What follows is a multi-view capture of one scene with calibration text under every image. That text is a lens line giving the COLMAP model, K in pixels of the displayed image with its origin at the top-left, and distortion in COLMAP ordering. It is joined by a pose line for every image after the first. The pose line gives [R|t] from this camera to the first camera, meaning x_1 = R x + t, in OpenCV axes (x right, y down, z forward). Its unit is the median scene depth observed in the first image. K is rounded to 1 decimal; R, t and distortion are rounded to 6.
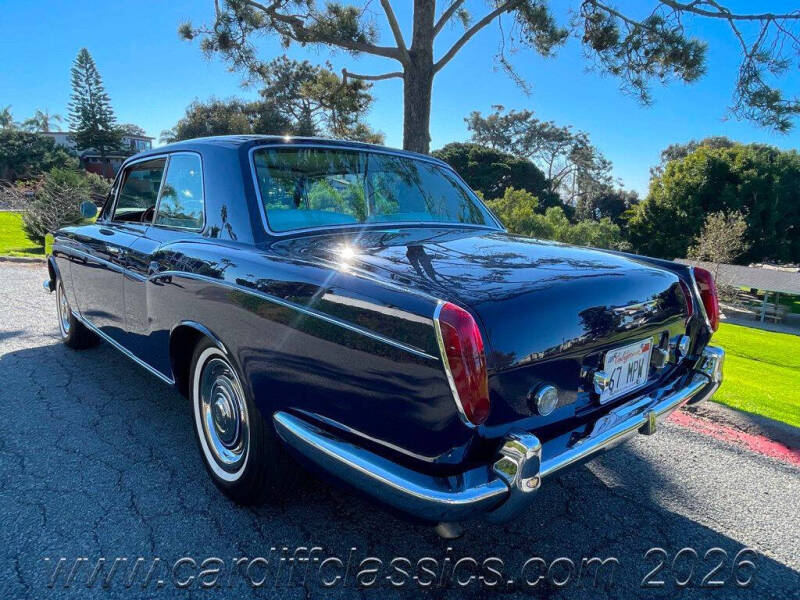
lens RADIAL K [[718.8, 0, 400.0], [0, 718.8, 299.2], [0, 0, 1]] dist [0.098495, -0.151484]
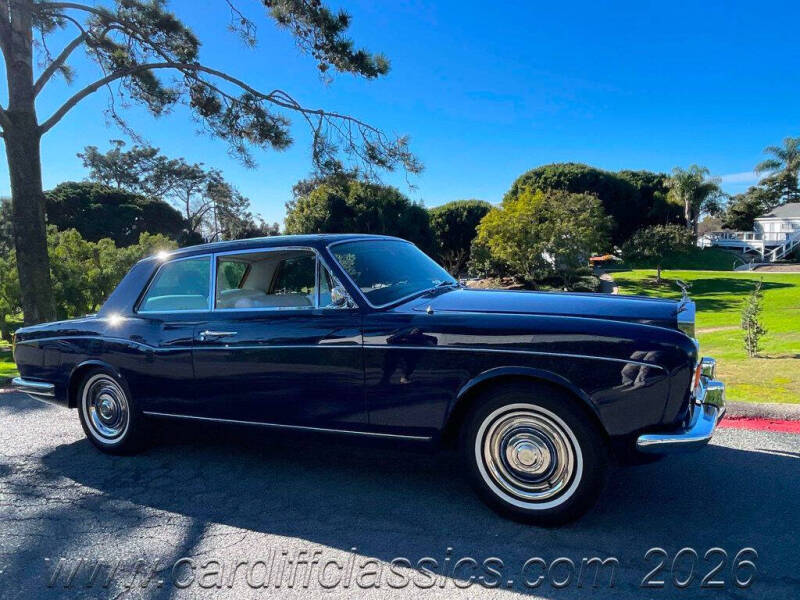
lens RADIAL K [[563.4, 0, 395.6], [0, 563.4, 298.3], [0, 0, 1]] dist [-0.018171, -0.010380]
pose [[0.832678, -0.131291, 0.537968, 0.023348], [0.163992, 0.986375, -0.013106, -0.008286], [-0.528917, 0.099135, 0.842863, 0.247075]]
